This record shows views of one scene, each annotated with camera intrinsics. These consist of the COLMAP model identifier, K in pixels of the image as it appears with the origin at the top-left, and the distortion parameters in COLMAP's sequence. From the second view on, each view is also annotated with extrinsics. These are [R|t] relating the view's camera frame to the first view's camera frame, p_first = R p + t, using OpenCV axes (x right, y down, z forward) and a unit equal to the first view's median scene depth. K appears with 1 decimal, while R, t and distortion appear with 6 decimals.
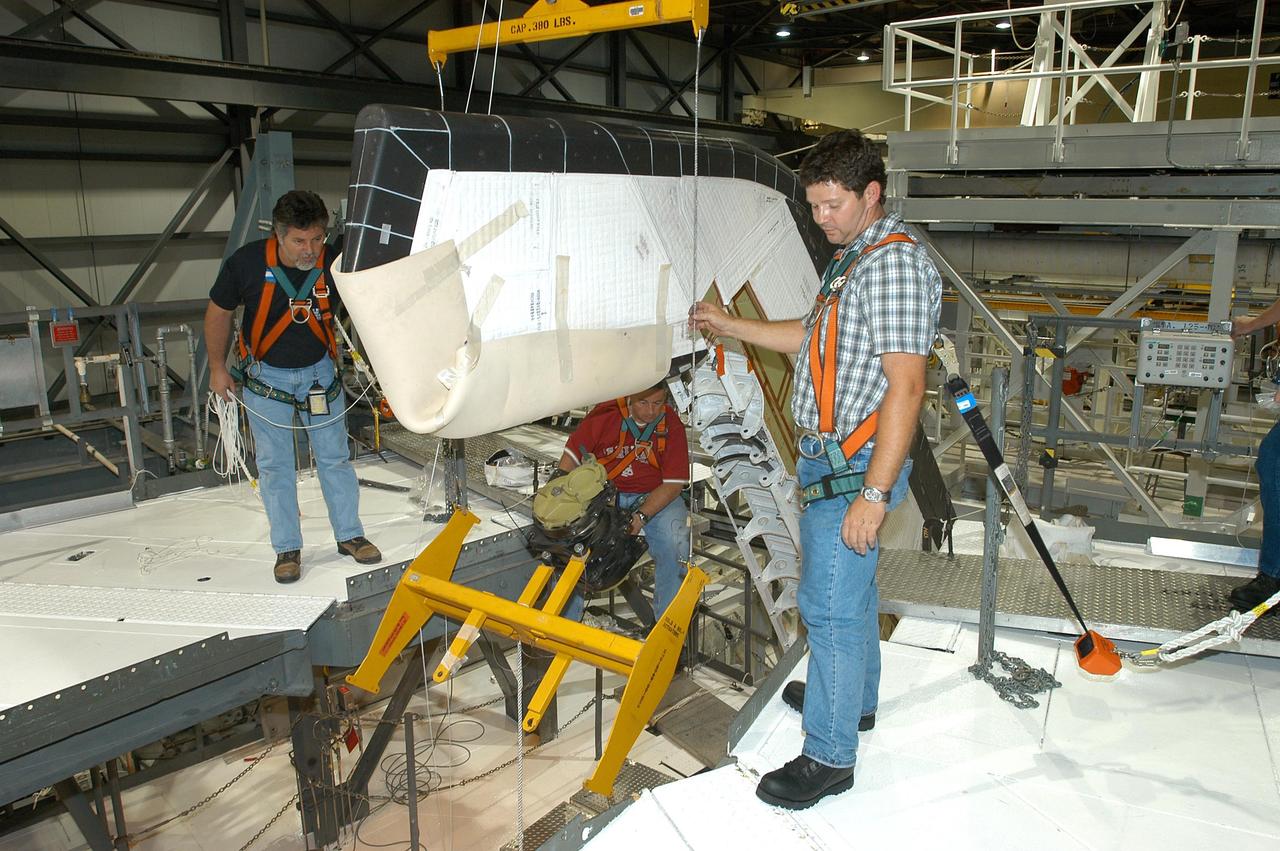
lens RADIAL K [[983.1, 0, 643.3], [0, 983.1, 416.3], [0, 0, 1]] dist [-0.084234, 0.060076]
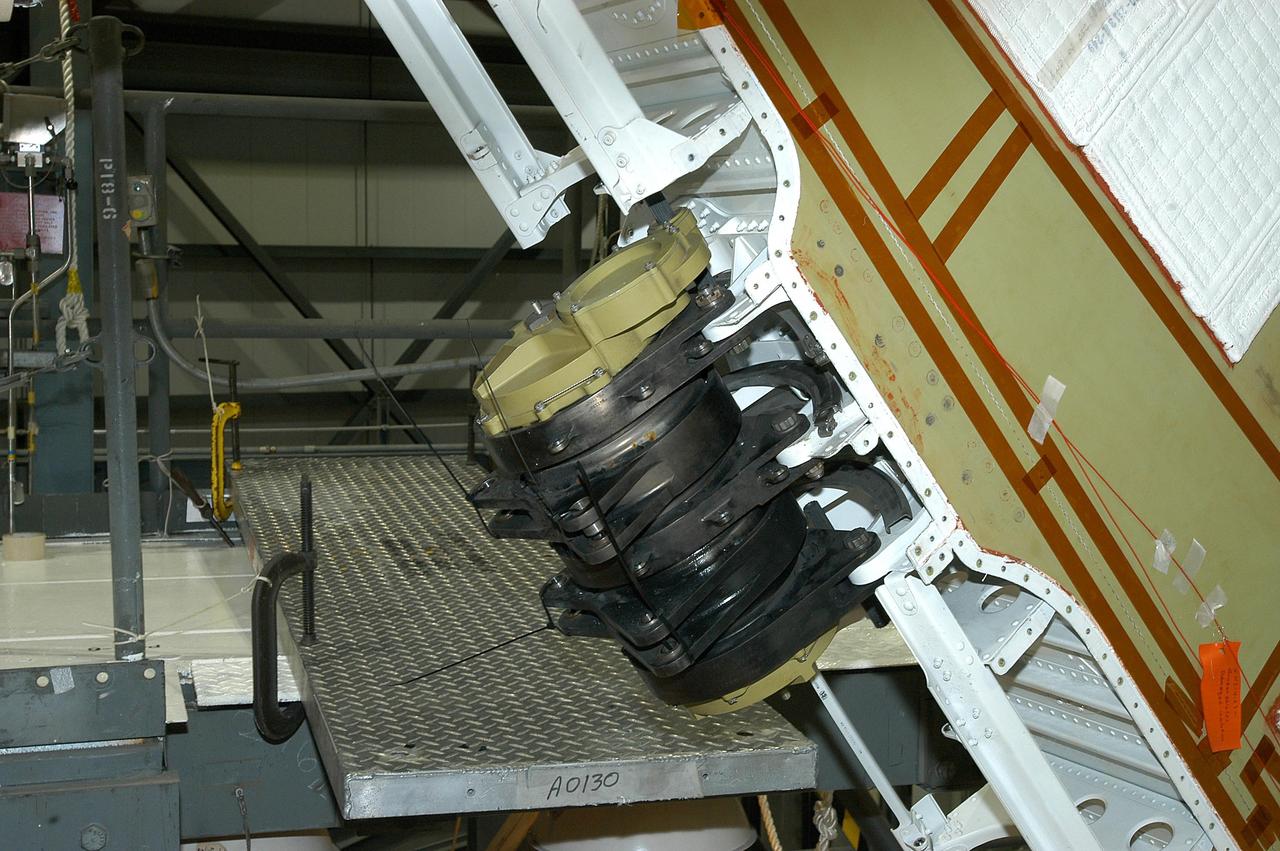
lens RADIAL K [[1889.5, 0, 633.8], [0, 1889.5, 424.0], [0, 0, 1]] dist [0.089291, 0.000000]
pose [[0.890245, 0.046663, -0.453085, 0.300723], [-0.109084, 0.987632, -0.112618, 0.097626], [0.442227, 0.149682, 0.884325, 0.616511]]
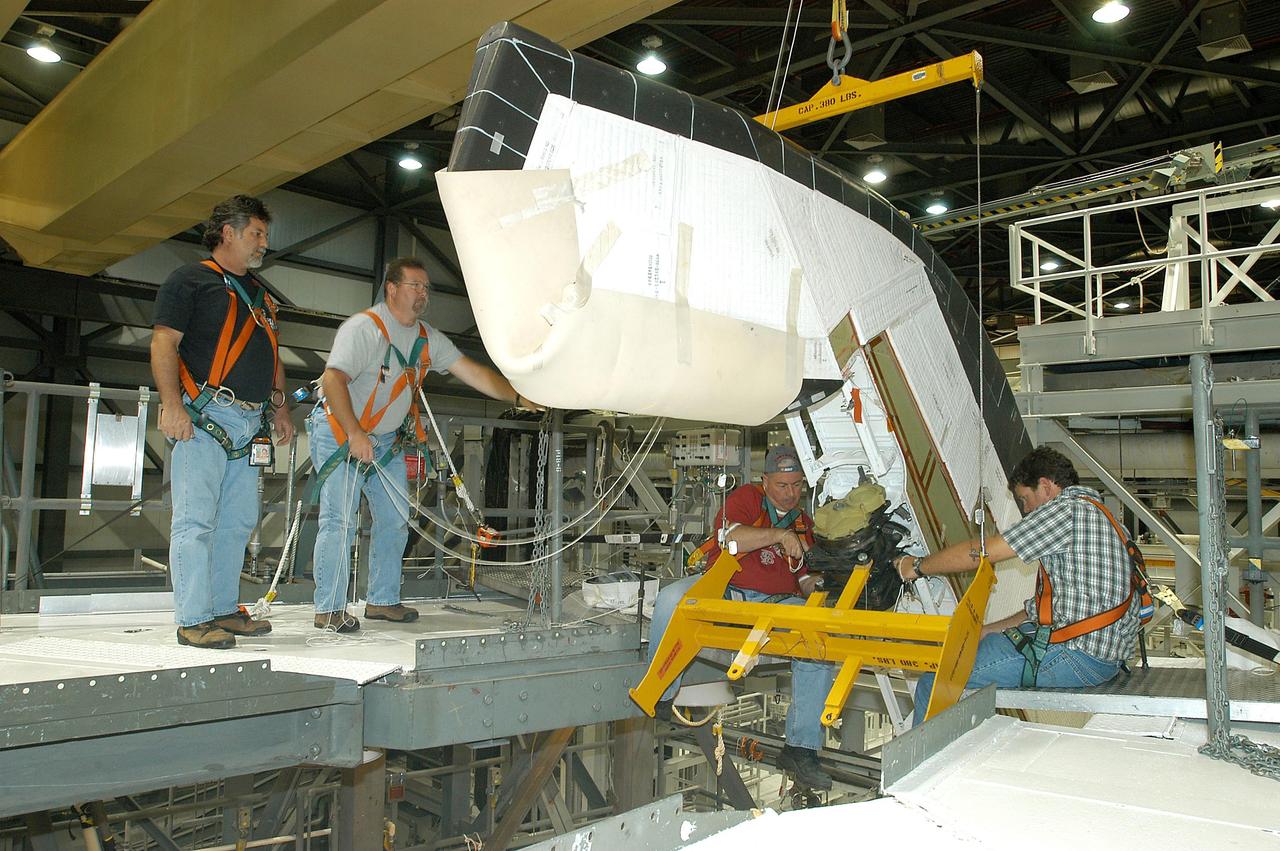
lens RADIAL K [[983.1, 0, 639.5], [0, 983.1, 407.7], [0, 0, 1]] dist [-0.084234, 0.060076]
pose [[0.992272, 0.017726, -0.122810, -0.007331], [-0.054711, 0.950843, -0.304803, 0.214508], [0.111370, 0.309167, 0.944464, 0.140260]]
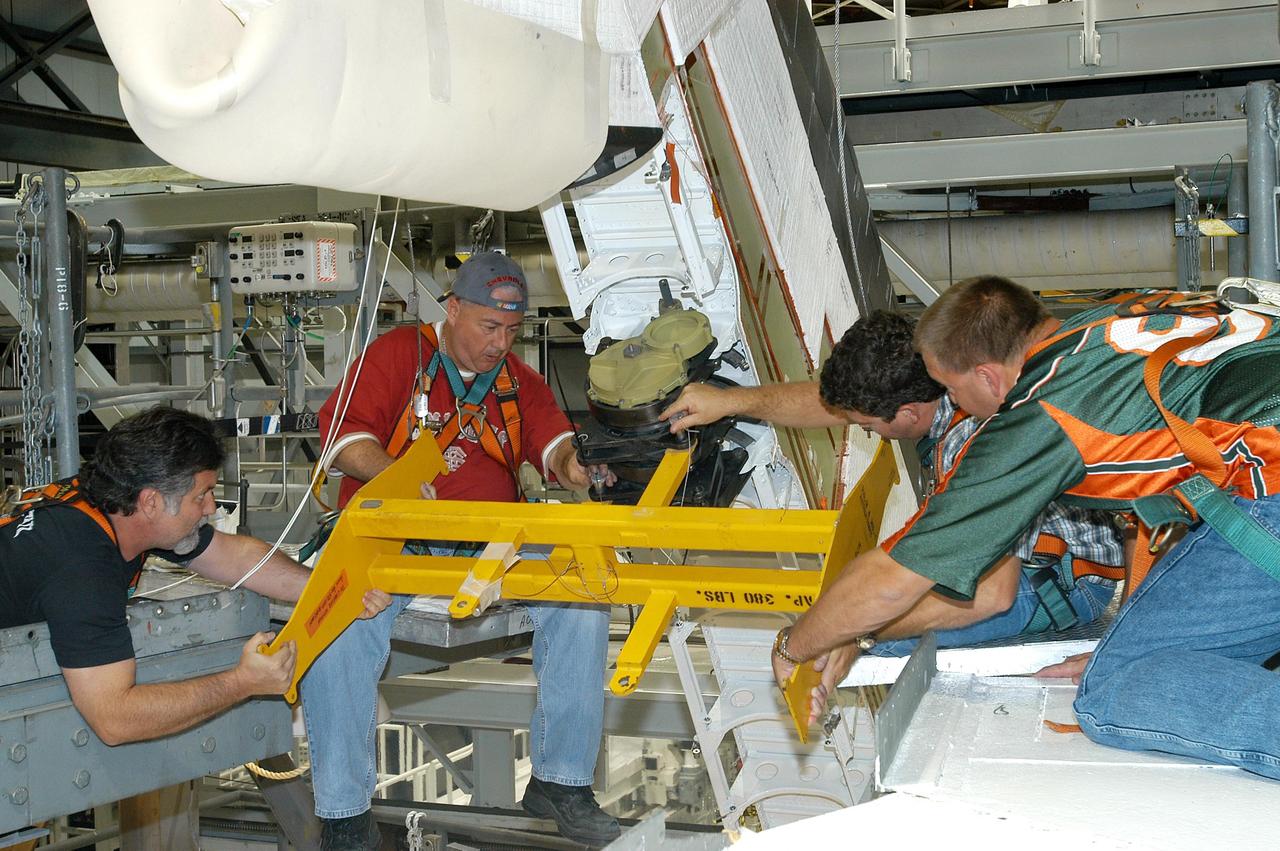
lens RADIAL K [[1907.4, 0, 655.3], [0, 1907.4, 418.3], [0, 0, 1]] dist [0.021485, 0.000000]
pose [[0.970873, -0.024874, 0.238299, -0.160714], [0.070062, 0.980597, -0.183089, 0.235424], [-0.229121, 0.194452, 0.953778, 0.085961]]
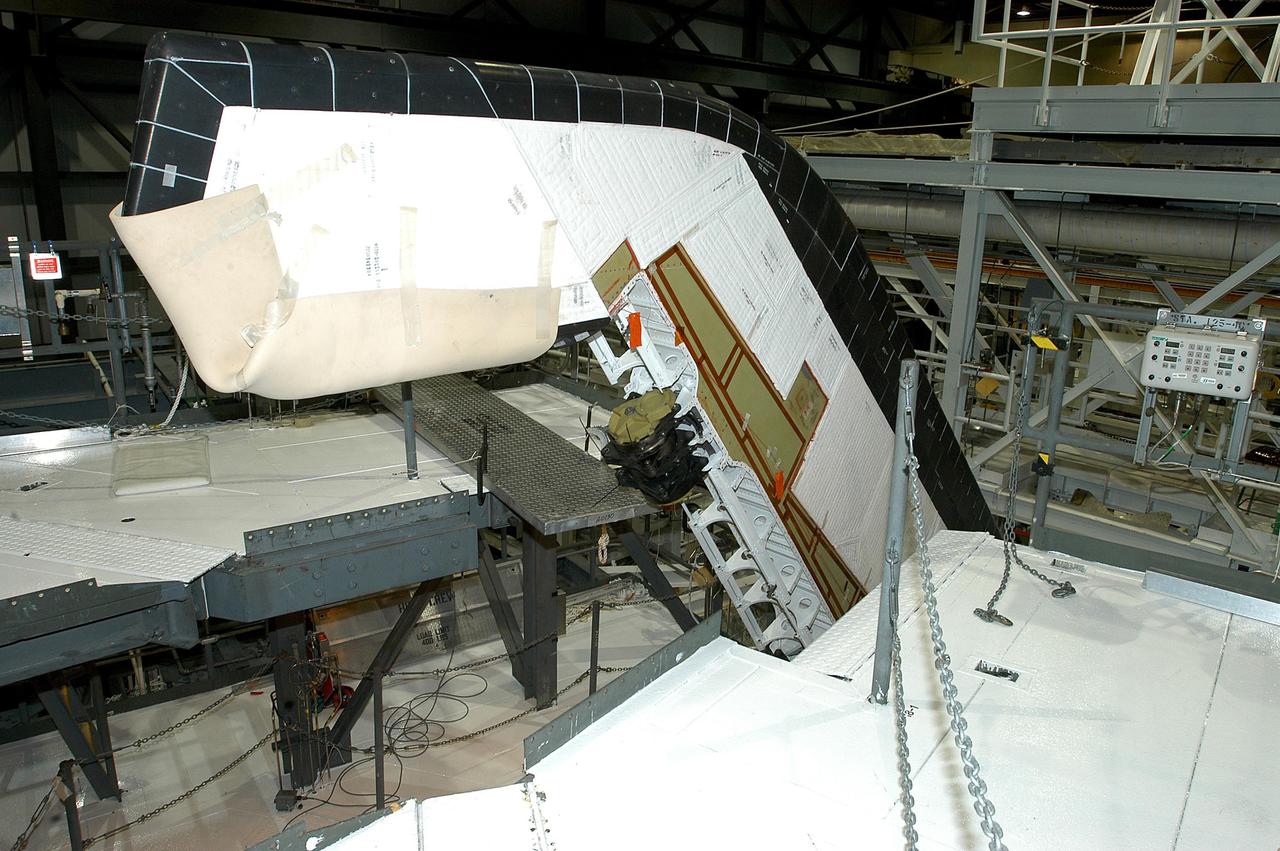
lens RADIAL K [[983.1, 0, 646.1], [0, 983.1, 417.8], [0, 0, 1]] dist [-0.084234, 0.060076]
pose [[0.987186, 0.071323, -0.142747, 0.213410], [-0.064760, 0.996642, 0.050114, -0.021567], [0.145841, -0.040227, 0.988490, 0.101195]]
